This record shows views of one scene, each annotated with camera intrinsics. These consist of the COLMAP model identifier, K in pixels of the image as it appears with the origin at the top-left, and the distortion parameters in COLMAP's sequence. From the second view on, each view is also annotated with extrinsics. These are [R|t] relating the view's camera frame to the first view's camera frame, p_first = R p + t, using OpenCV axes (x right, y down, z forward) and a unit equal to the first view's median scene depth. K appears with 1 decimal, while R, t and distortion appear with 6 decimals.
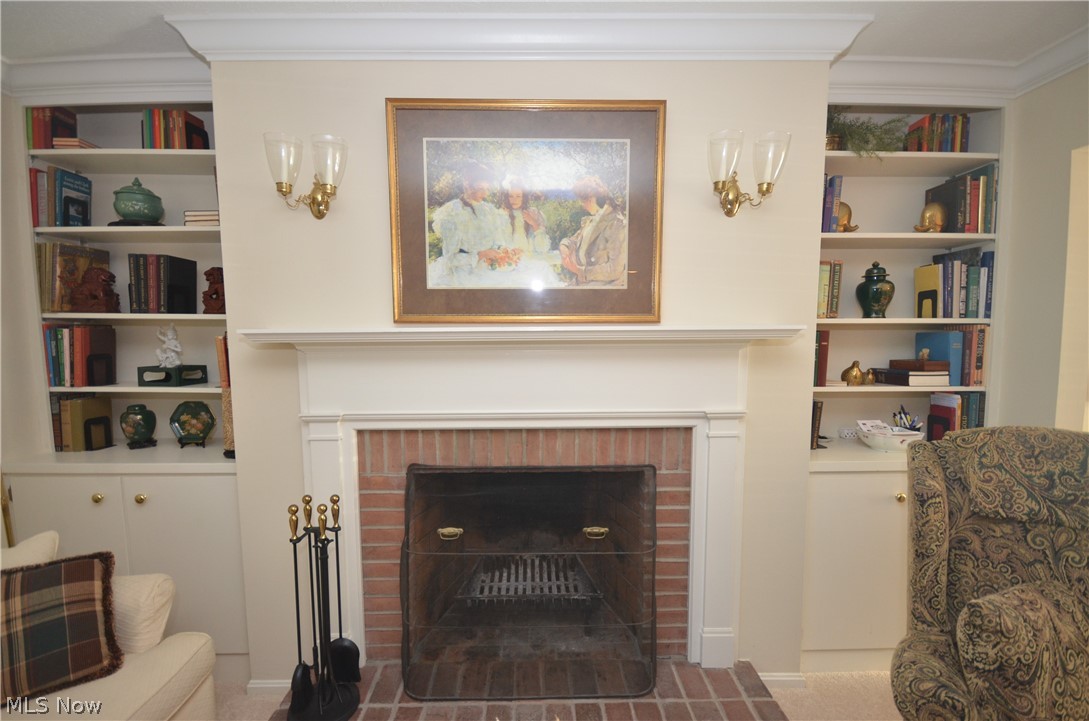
lens RADIAL K [[475.0, 0, 542.5], [0, 475.0, 380.5], [0, 0, 1]] dist [0.002458, -0.006122]
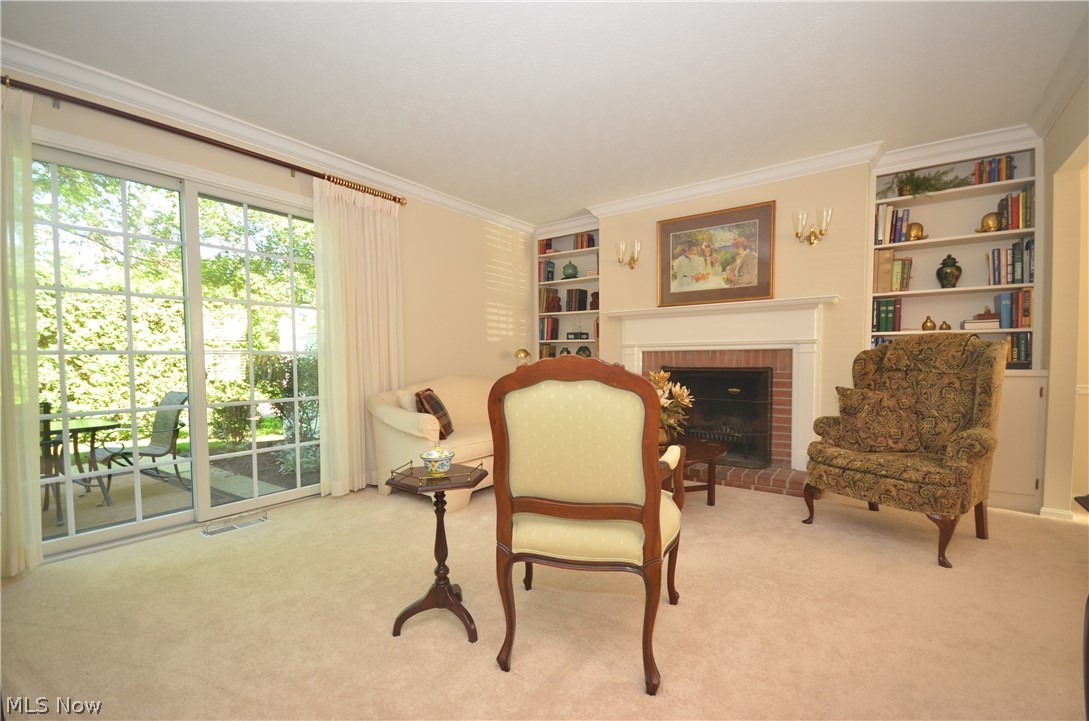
lens RADIAL K [[475.0, 0, 542.9], [0, 475.0, 378.3], [0, 0, 1]] dist [0.002458, -0.006122]
pose [[0.797131, 0.025367, -0.603273, 0.663451], [-0.053978, 0.998111, -0.029354, 0.326651], [0.601389, 0.055963, 0.796994, -1.220466]]
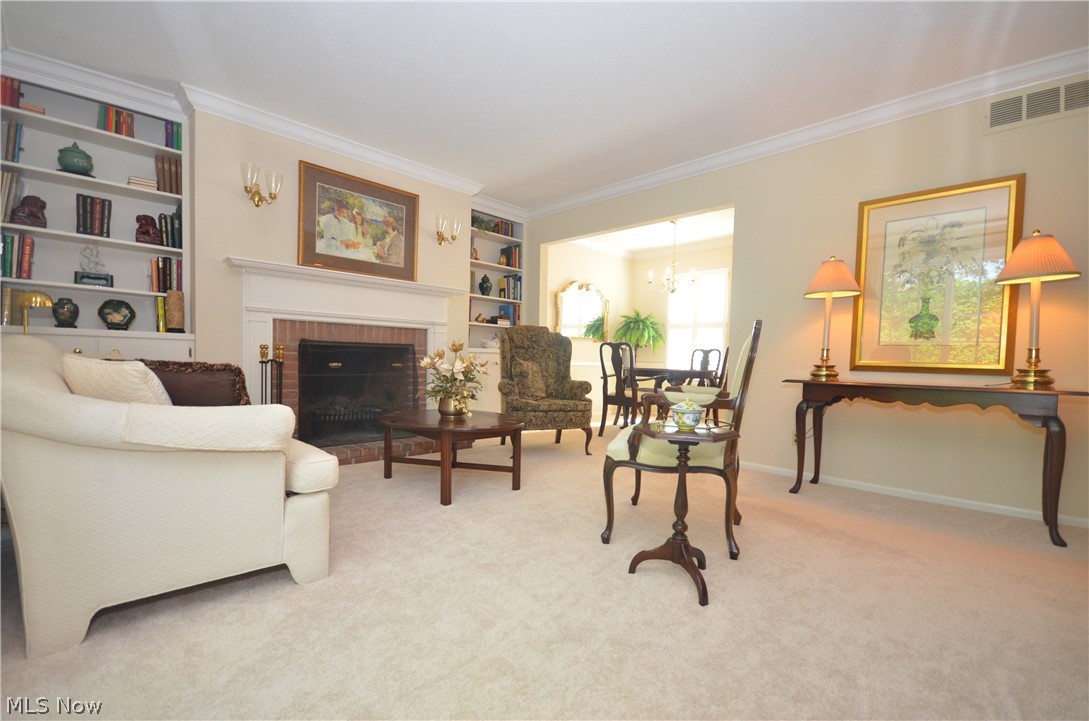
lens RADIAL K [[475.0, 0, 546.1], [0, 475.0, 379.5], [0, 0, 1]] dist [0.002458, -0.006122]
pose [[0.718126, -0.007968, 0.695868, -0.886476], [0.035342, 0.999062, -0.025032, 0.413575], [-0.695015, 0.042570, 0.717734, -1.078959]]
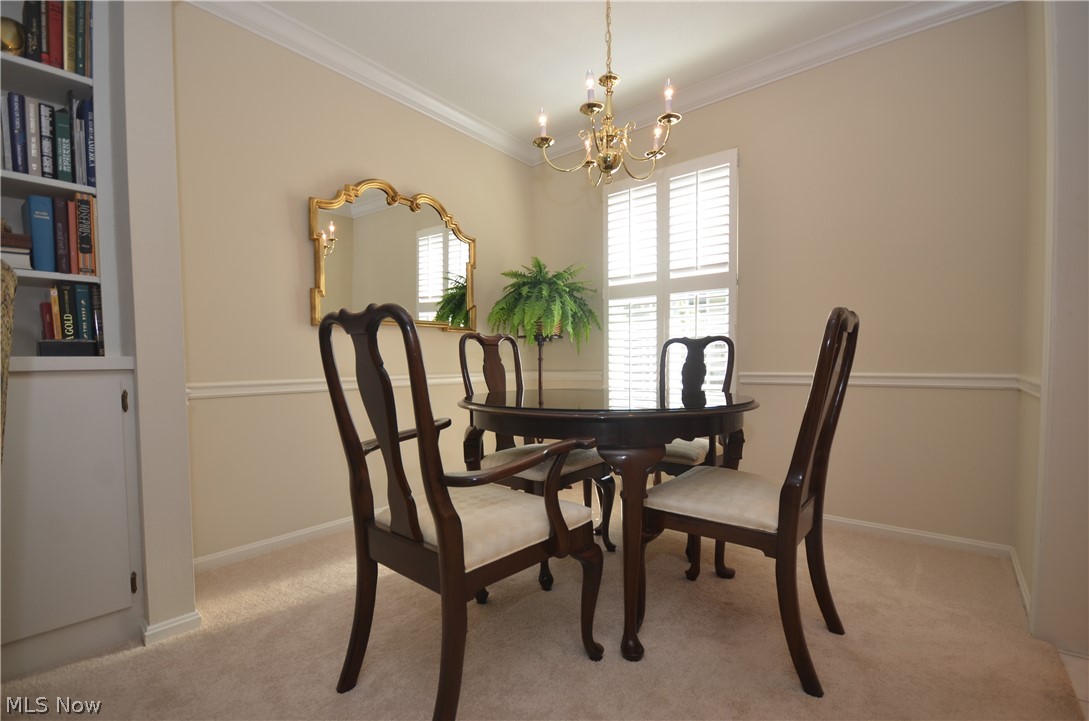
lens RADIAL K [[475.0, 0, 536.9], [0, 475.0, 375.8], [0, 0, 1]] dist [0.002458, -0.006122]
pose [[0.652319, -0.026120, 0.757494, 0.887821], [0.081801, 0.995995, -0.036100, 0.280327], [-0.753517, 0.085512, 0.651843, -0.015086]]
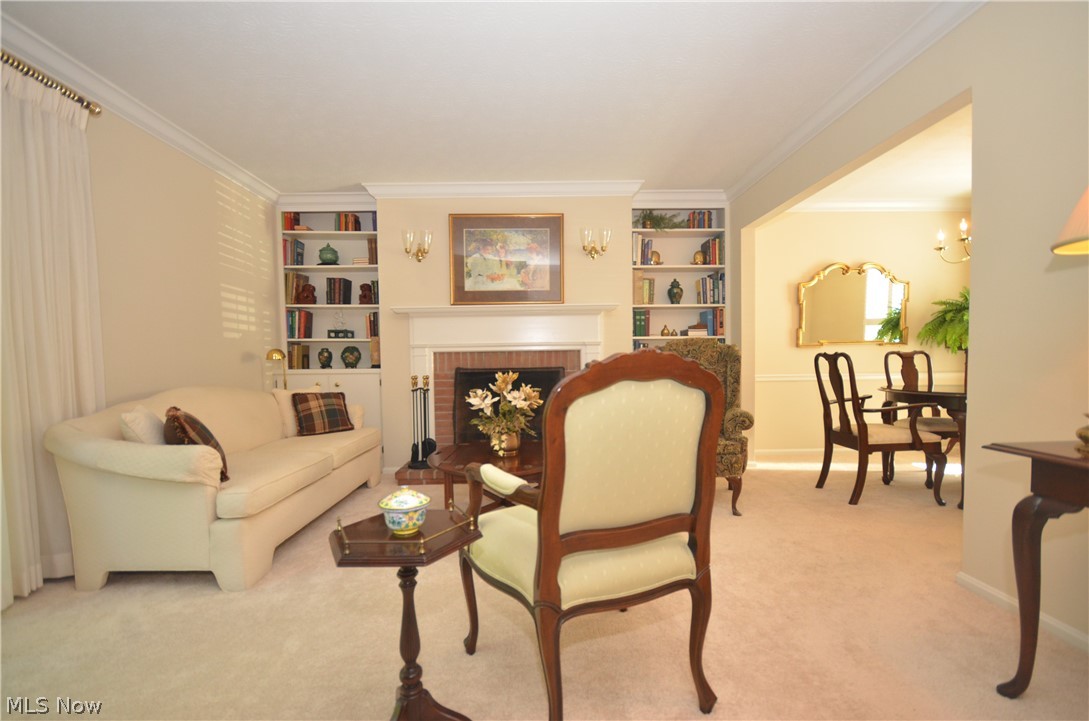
lens RADIAL K [[475.0, 0, 542.5], [0, 475.0, 378.8], [0, 0, 1]] dist [0.002458, -0.006122]
pose [[0.999960, -0.008812, 0.001467, 0.124040], [0.008876, 0.998639, -0.051394, 0.334954], [-0.001012, 0.051405, 0.998677, -1.218593]]
